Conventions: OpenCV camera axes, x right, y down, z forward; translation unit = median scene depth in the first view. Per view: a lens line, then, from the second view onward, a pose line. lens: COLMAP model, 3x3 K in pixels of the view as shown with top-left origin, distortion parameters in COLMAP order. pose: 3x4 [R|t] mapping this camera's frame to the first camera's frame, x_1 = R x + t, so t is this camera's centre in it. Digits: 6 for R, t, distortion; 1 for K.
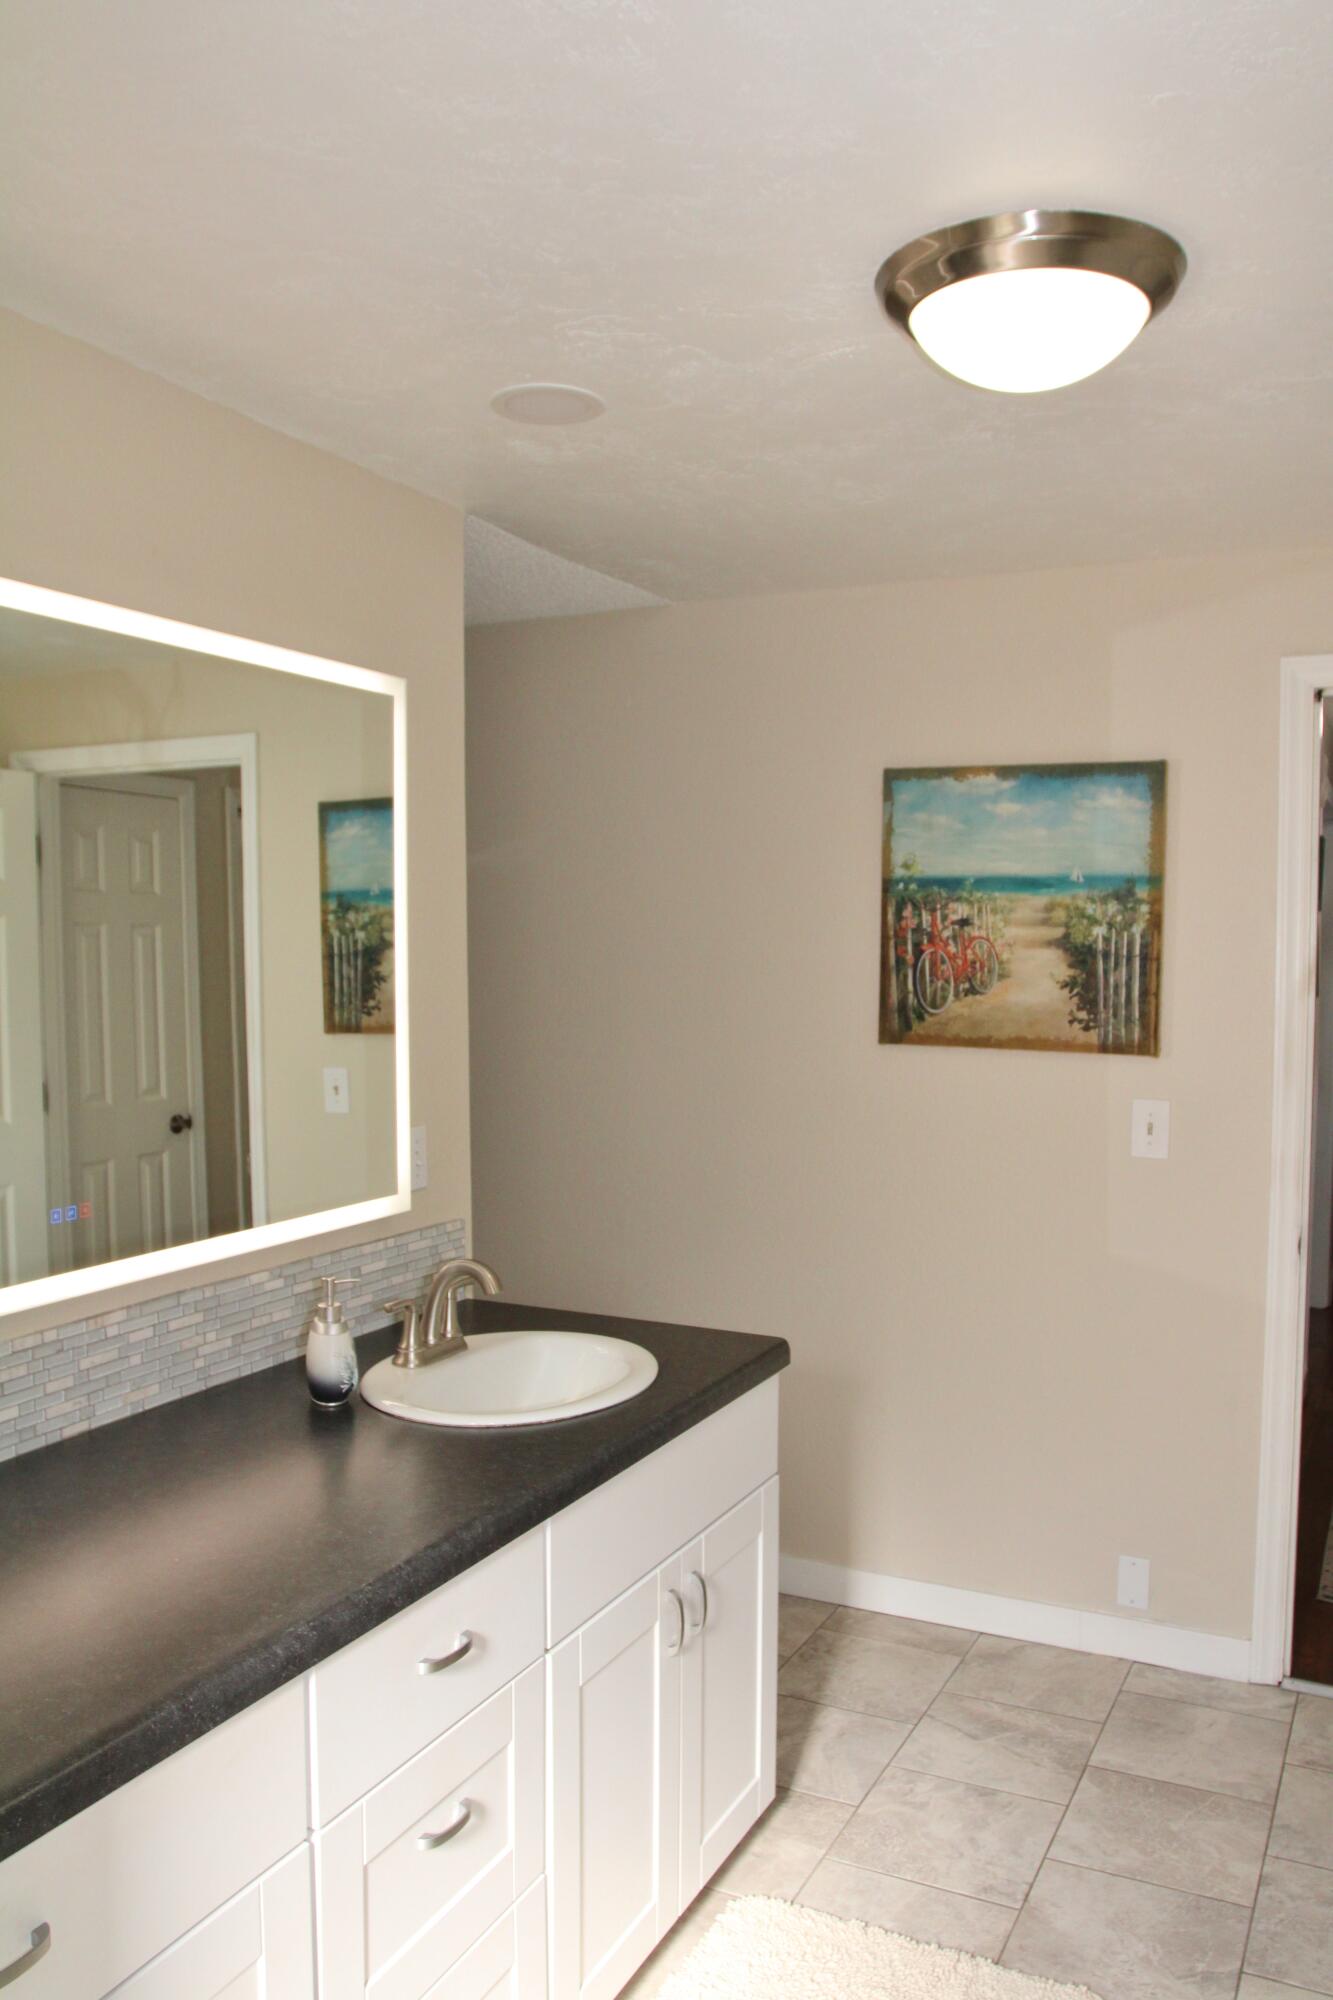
lens RADIAL K [[1607.9, 0, 666.0], [0, 1607.9, 1004.3], [0, 0, 1]] dist [-0.079220, 0.040493]
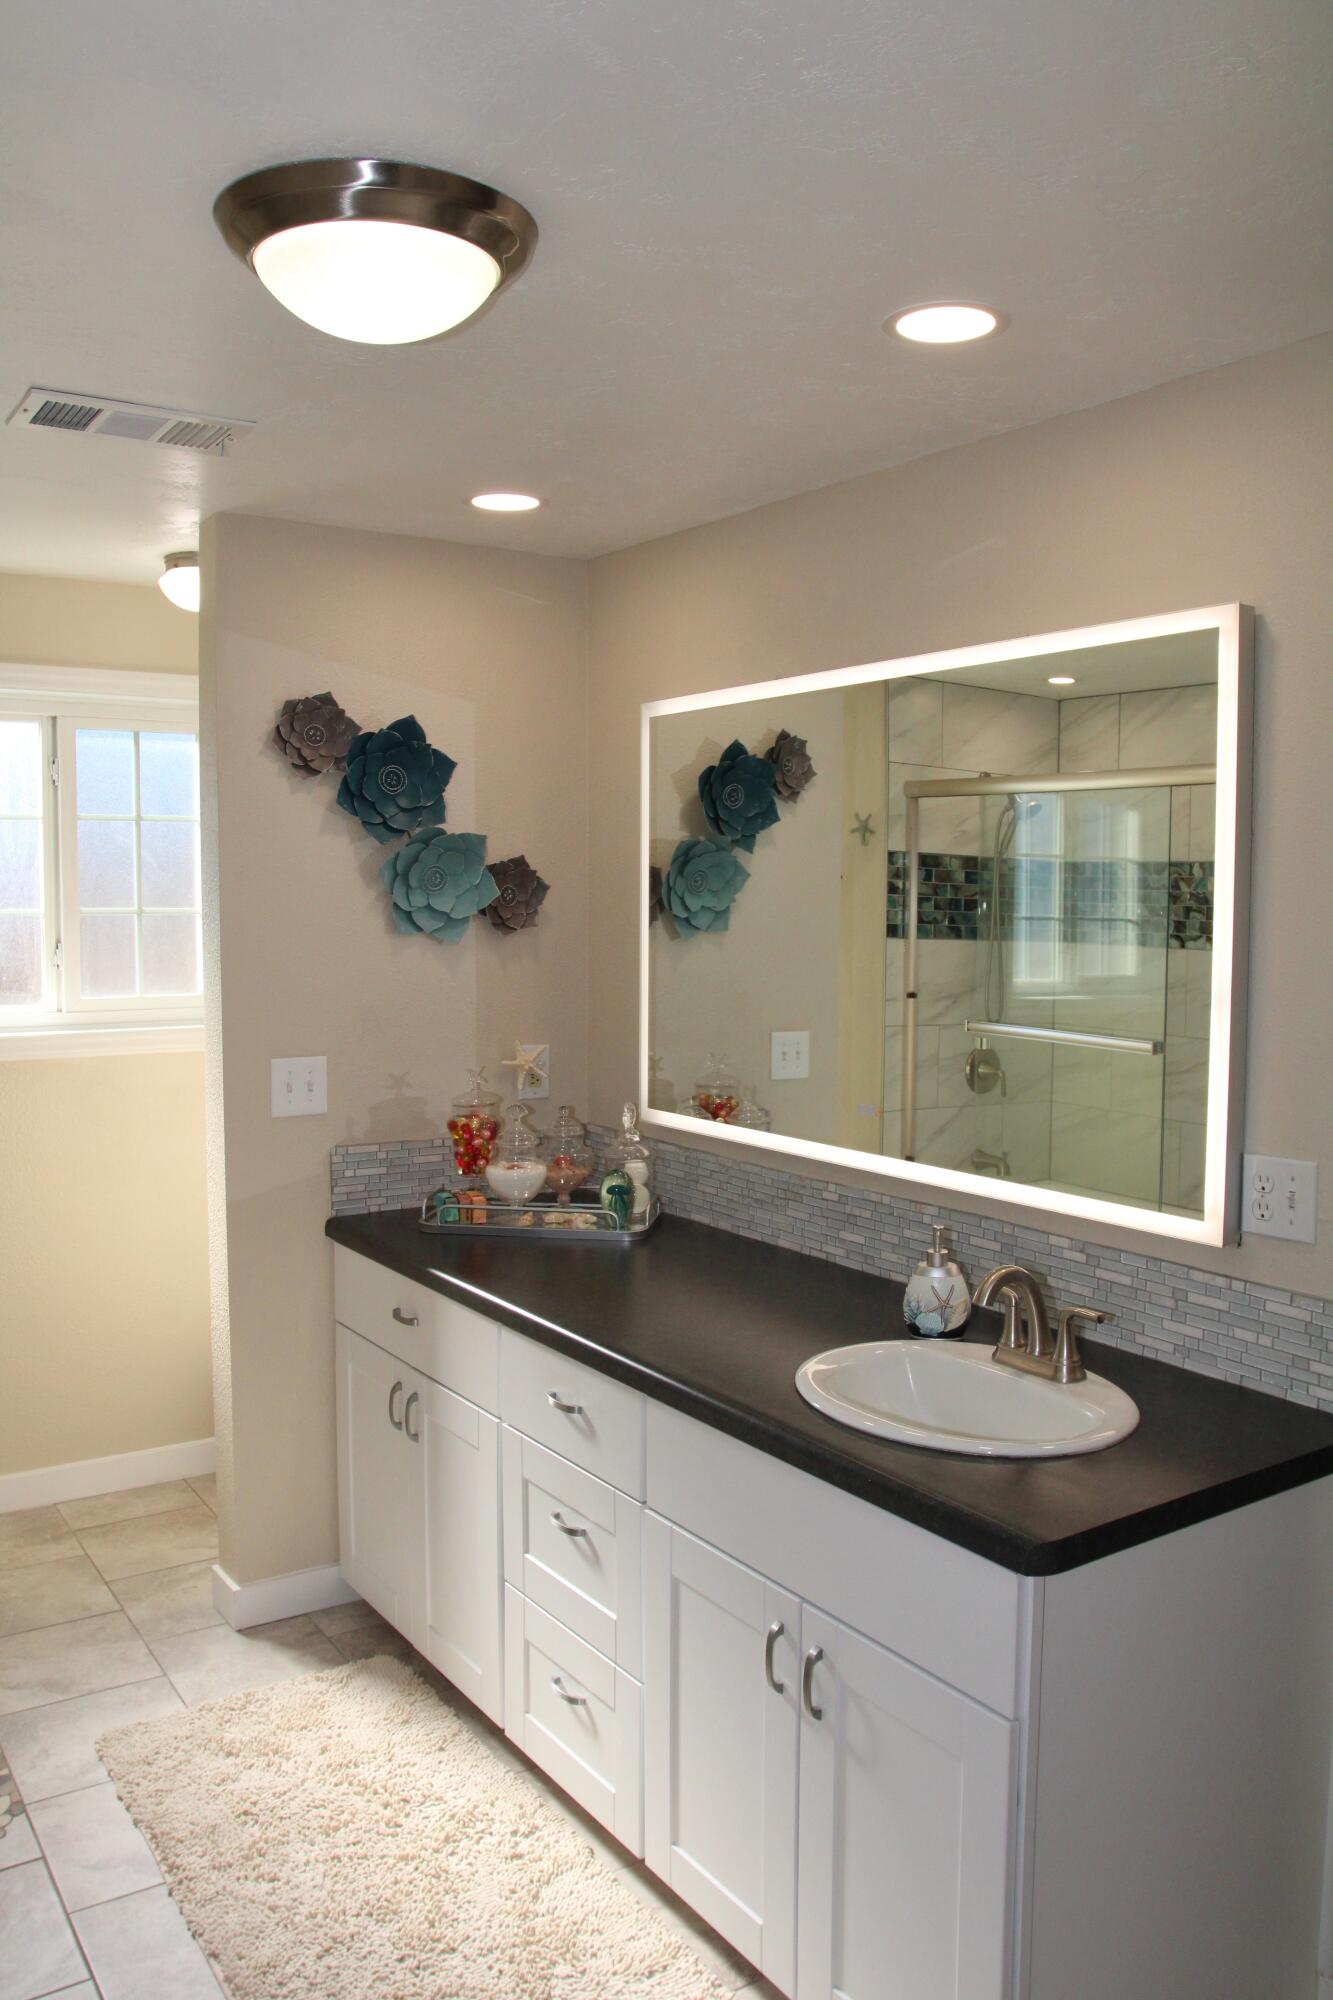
lens RADIAL K [[1607.9, 0, 666.6], [0, 1607.9, 999.0], [0, 0, 1]] dist [-0.079220, 0.040493]
pose [[-0.508044, 0.068859, -0.858574, 0.743105], [-0.024240, 0.995261, 0.094165, -0.076309], [0.860990, 0.068652, -0.503967, 1.267101]]
